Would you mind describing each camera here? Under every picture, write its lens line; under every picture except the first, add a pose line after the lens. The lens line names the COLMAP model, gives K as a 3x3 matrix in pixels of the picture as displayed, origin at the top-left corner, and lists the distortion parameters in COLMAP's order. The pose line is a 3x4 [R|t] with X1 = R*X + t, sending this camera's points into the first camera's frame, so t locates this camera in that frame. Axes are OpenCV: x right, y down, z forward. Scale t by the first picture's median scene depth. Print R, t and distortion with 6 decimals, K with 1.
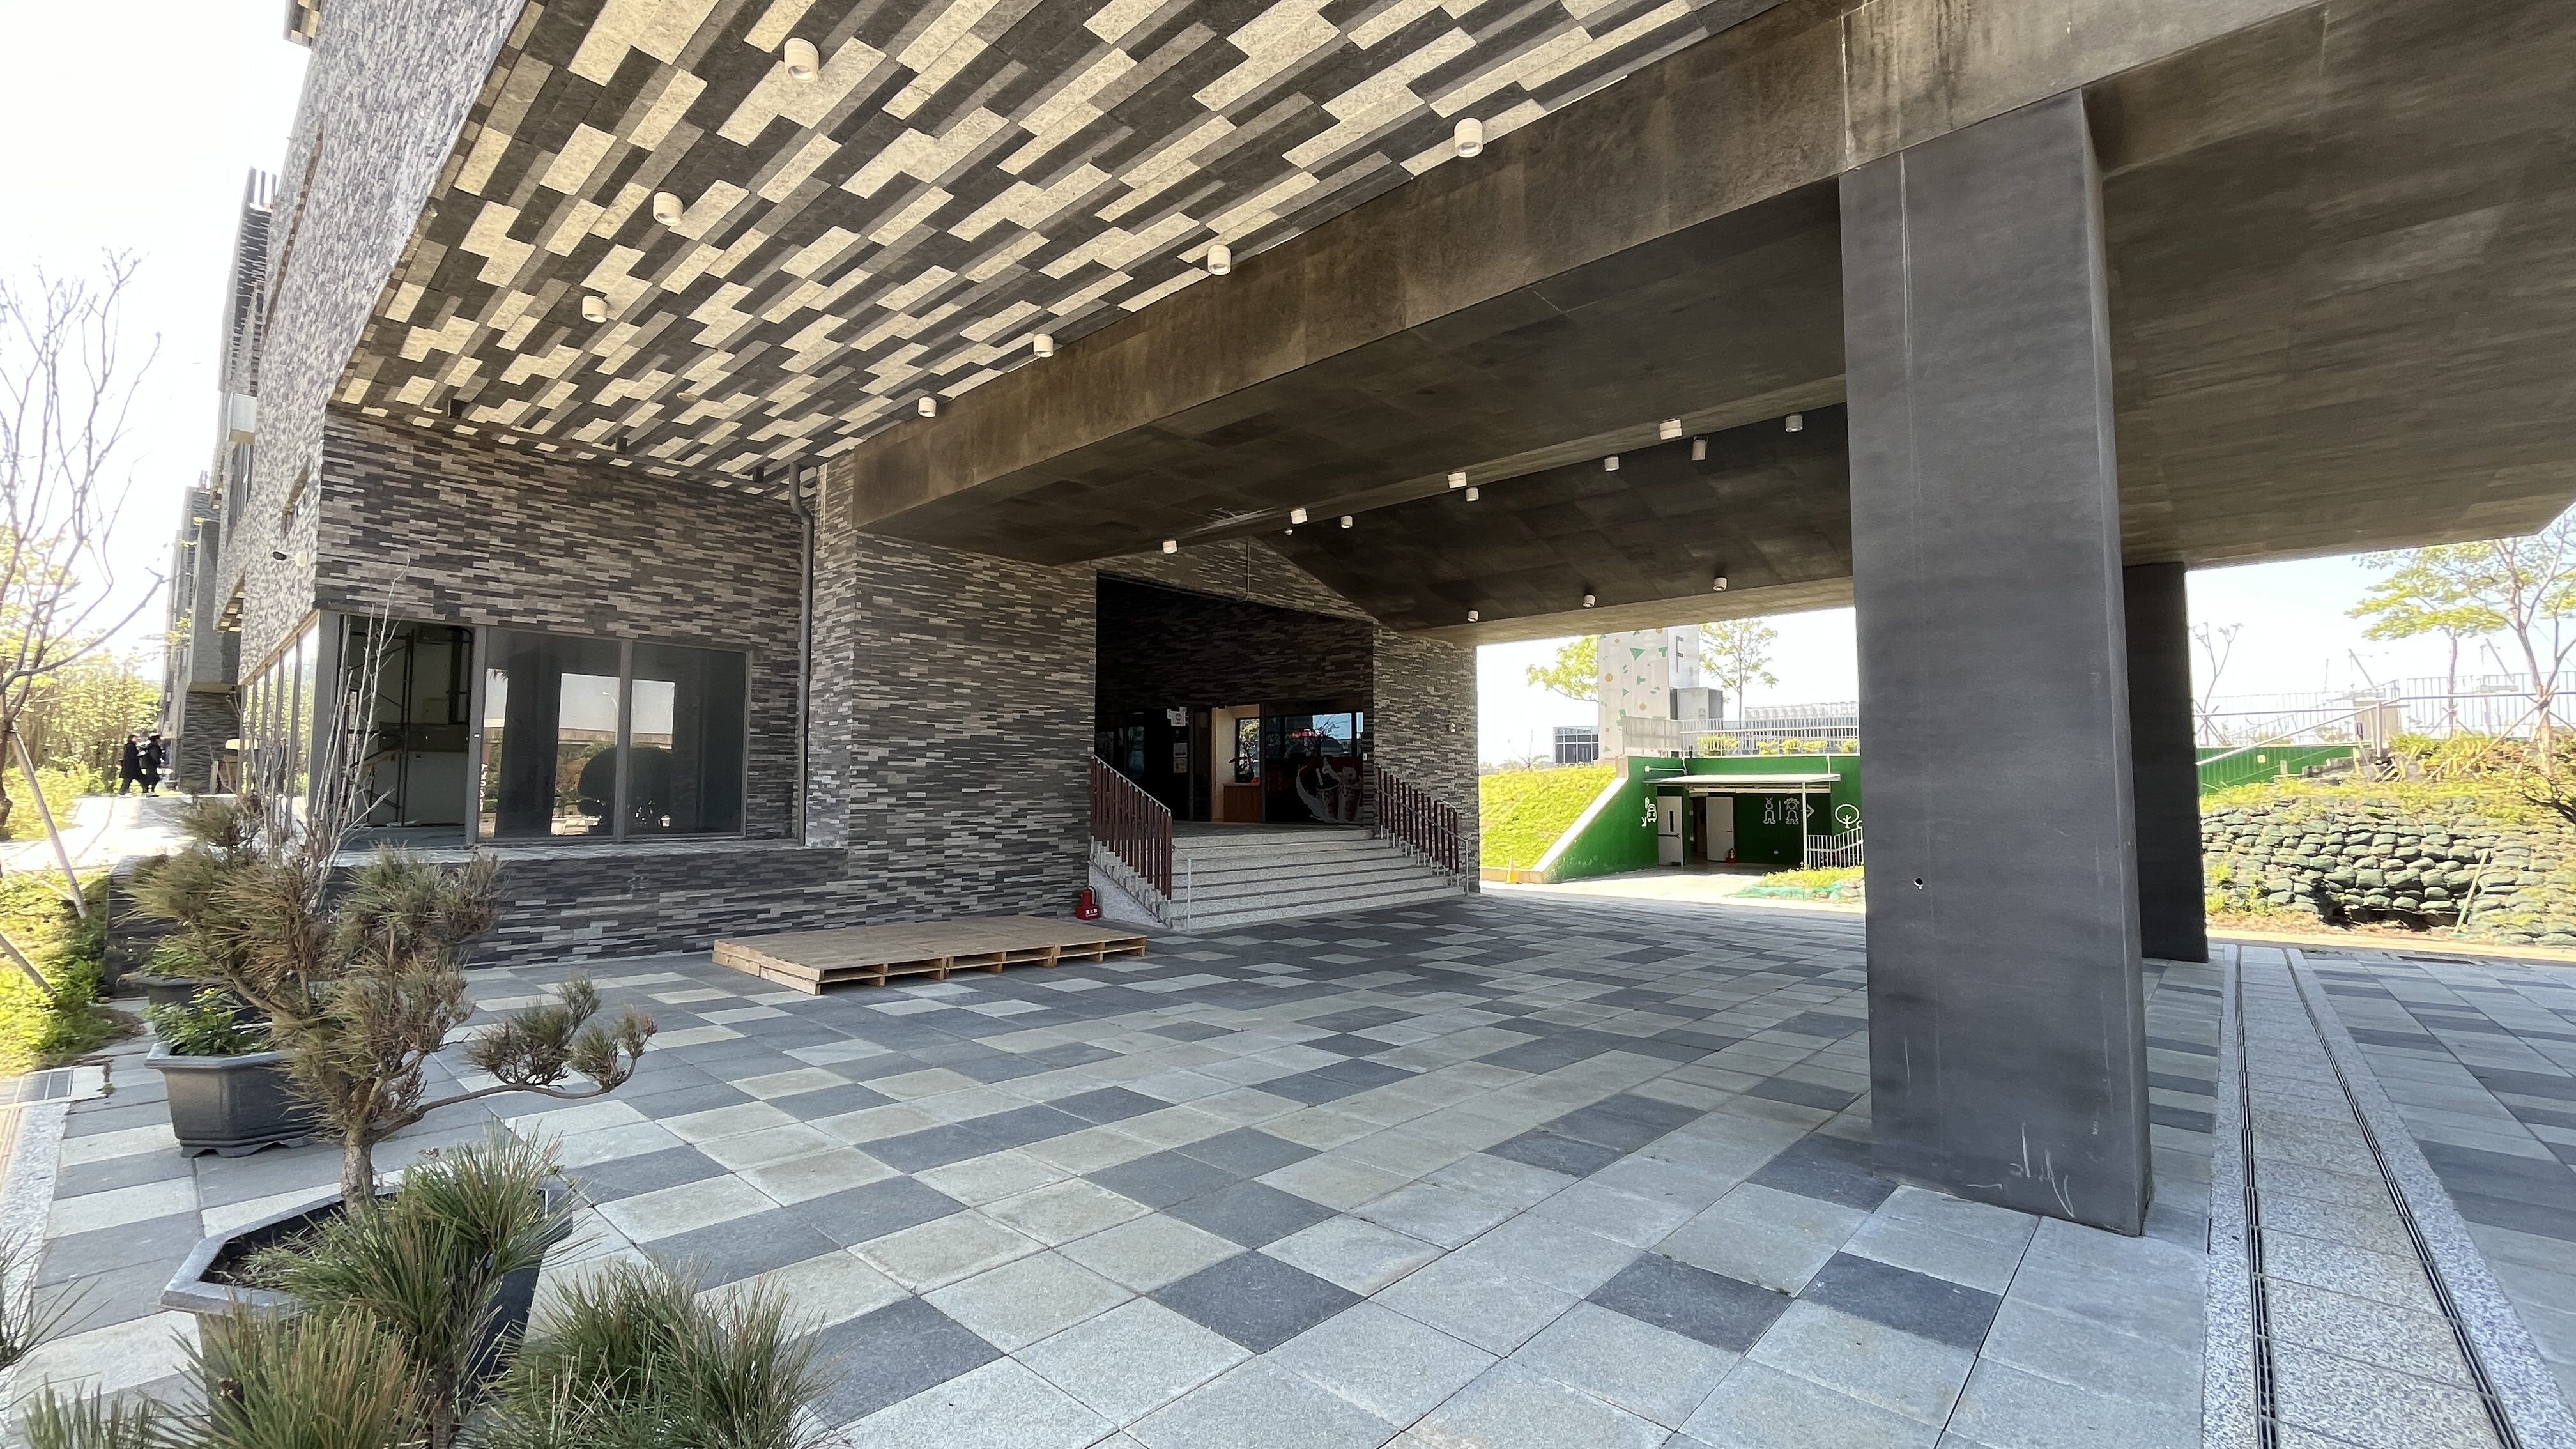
lens RADIAL K [[1045.1, 0, 1290.8], [0, 1045.1, 724.3], [0, 0, 1]] dist [-0.000442, -0.000543]
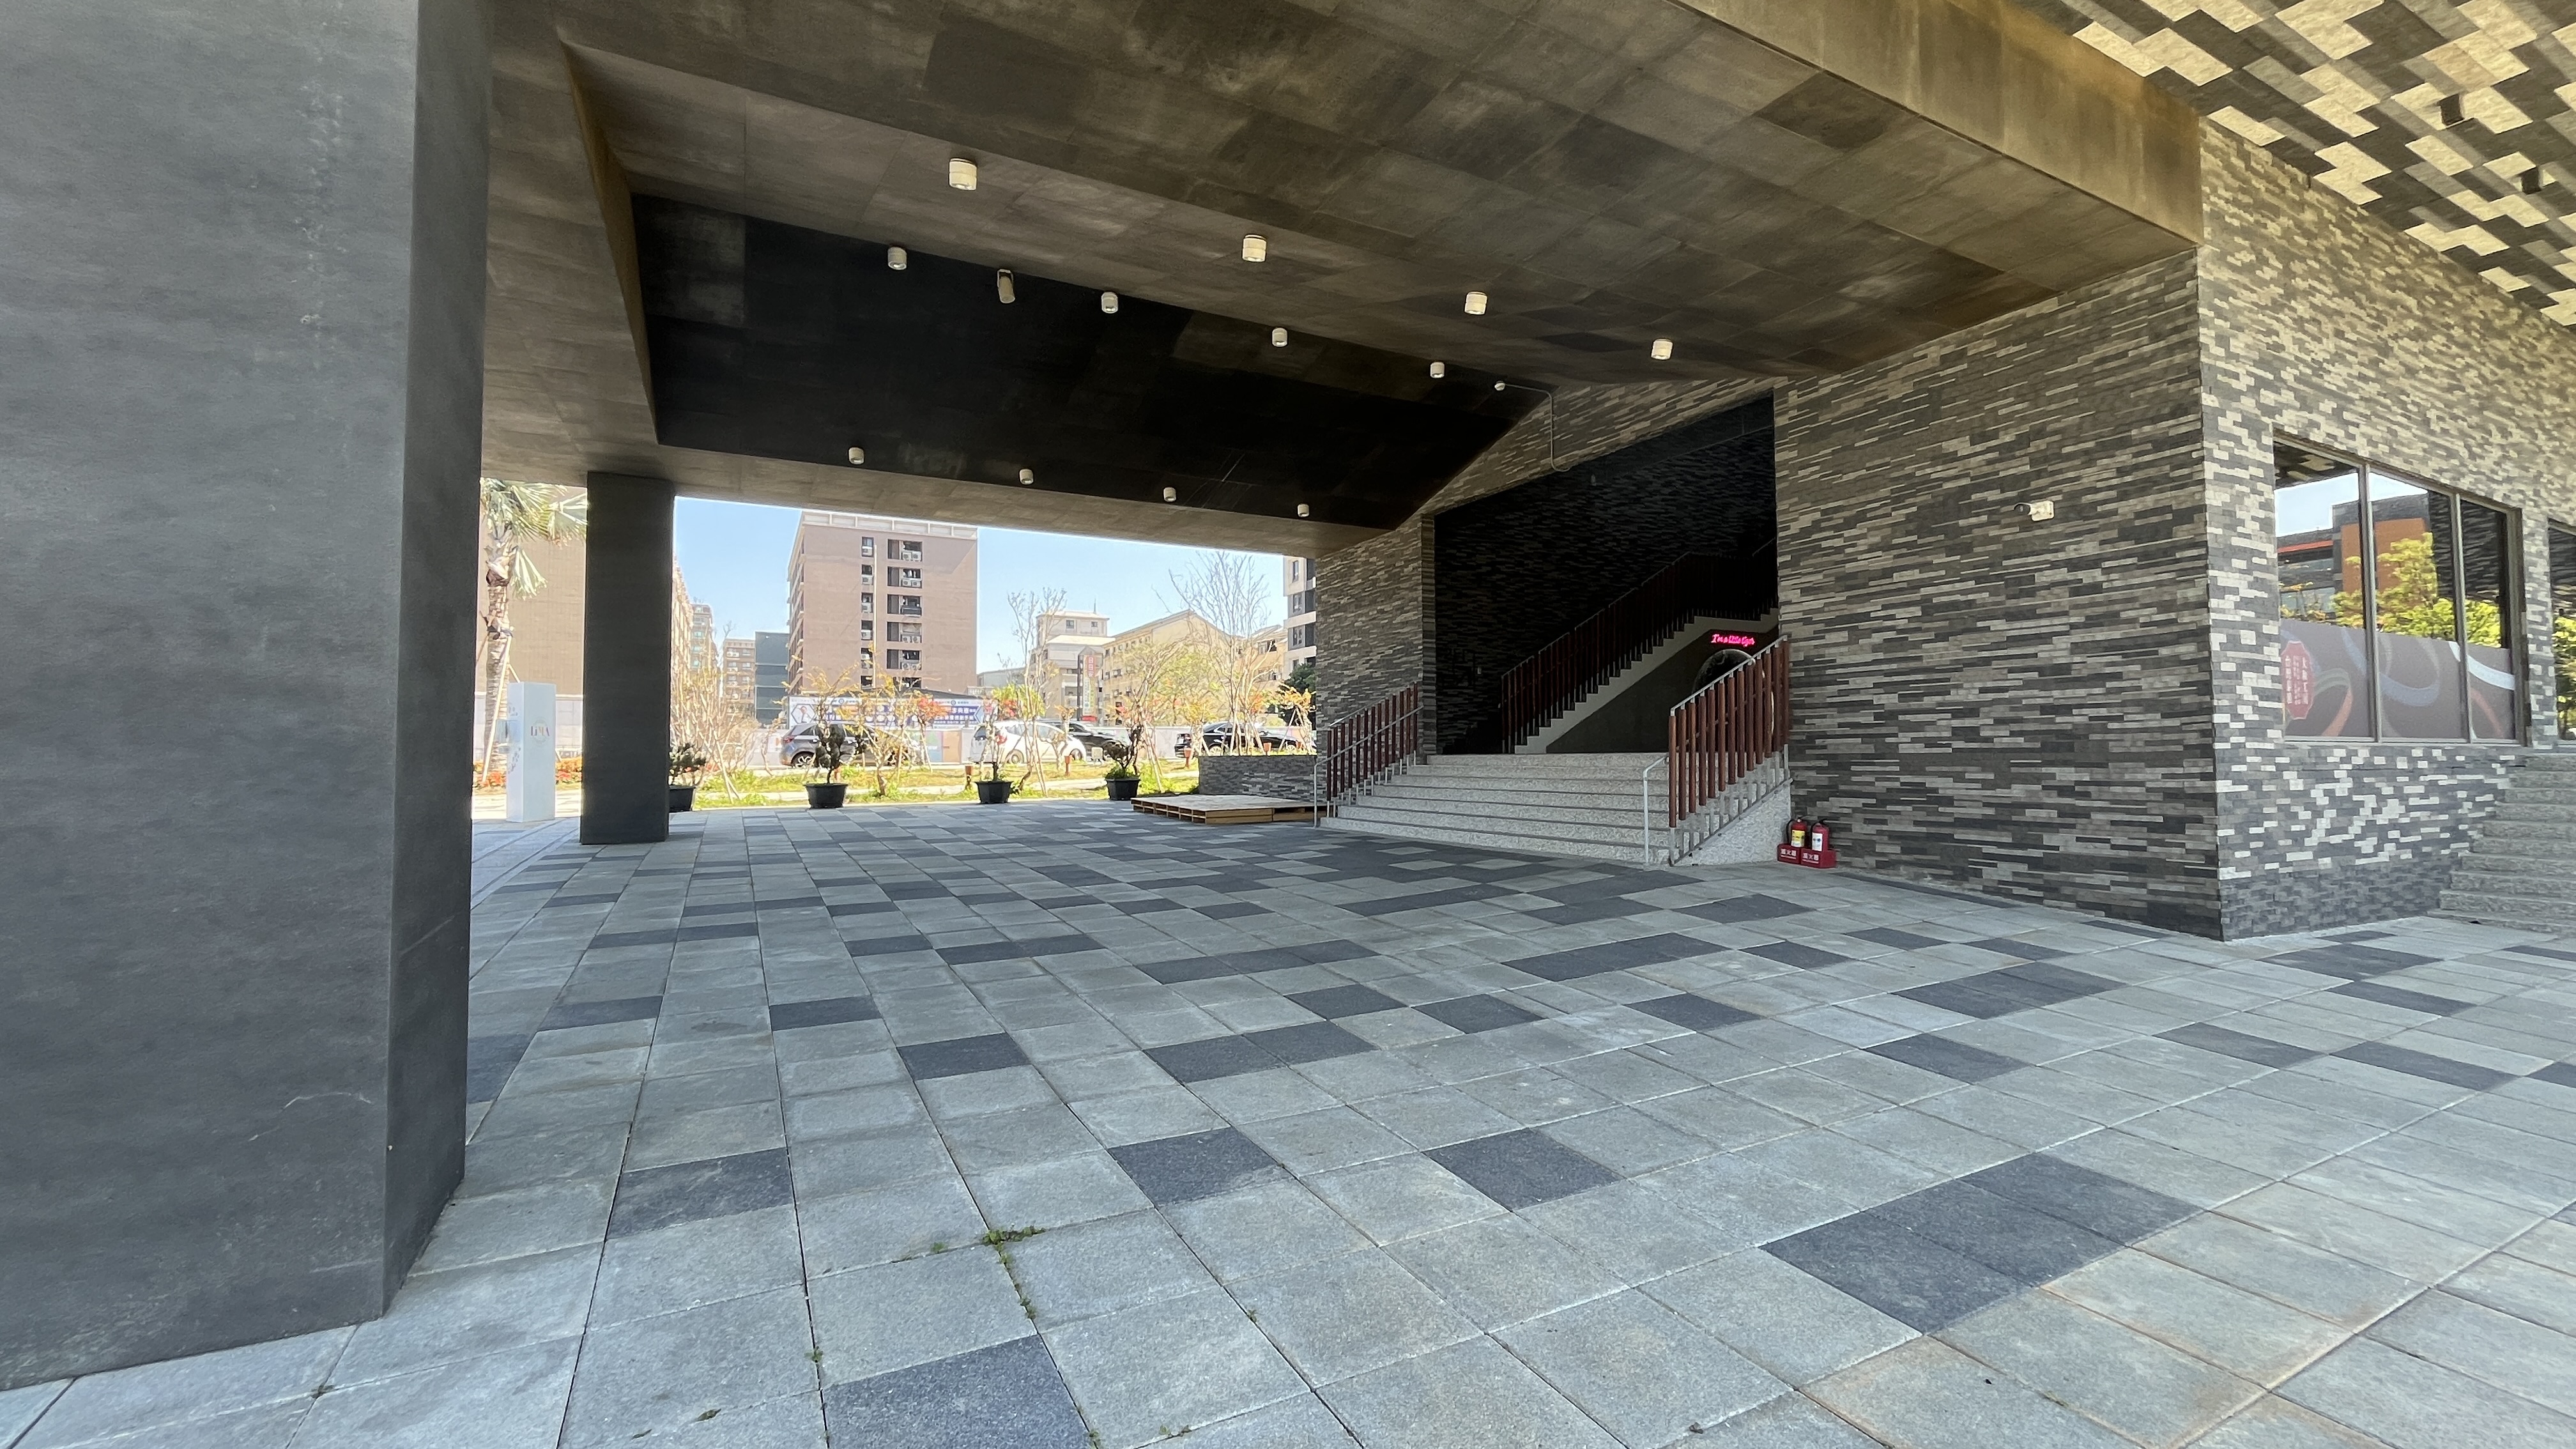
lens RADIAL K [[1045.1, 0, 1291.3], [0, 1045.1, 719.9], [0, 0, 1]] dist [-0.000442, -0.000543]
pose [[-0.341926, -0.034855, -0.939080, 1.032211], [0.065158, 0.996028, -0.060693, 0.147543], [0.937465, -0.081941, -0.338297, 1.391480]]
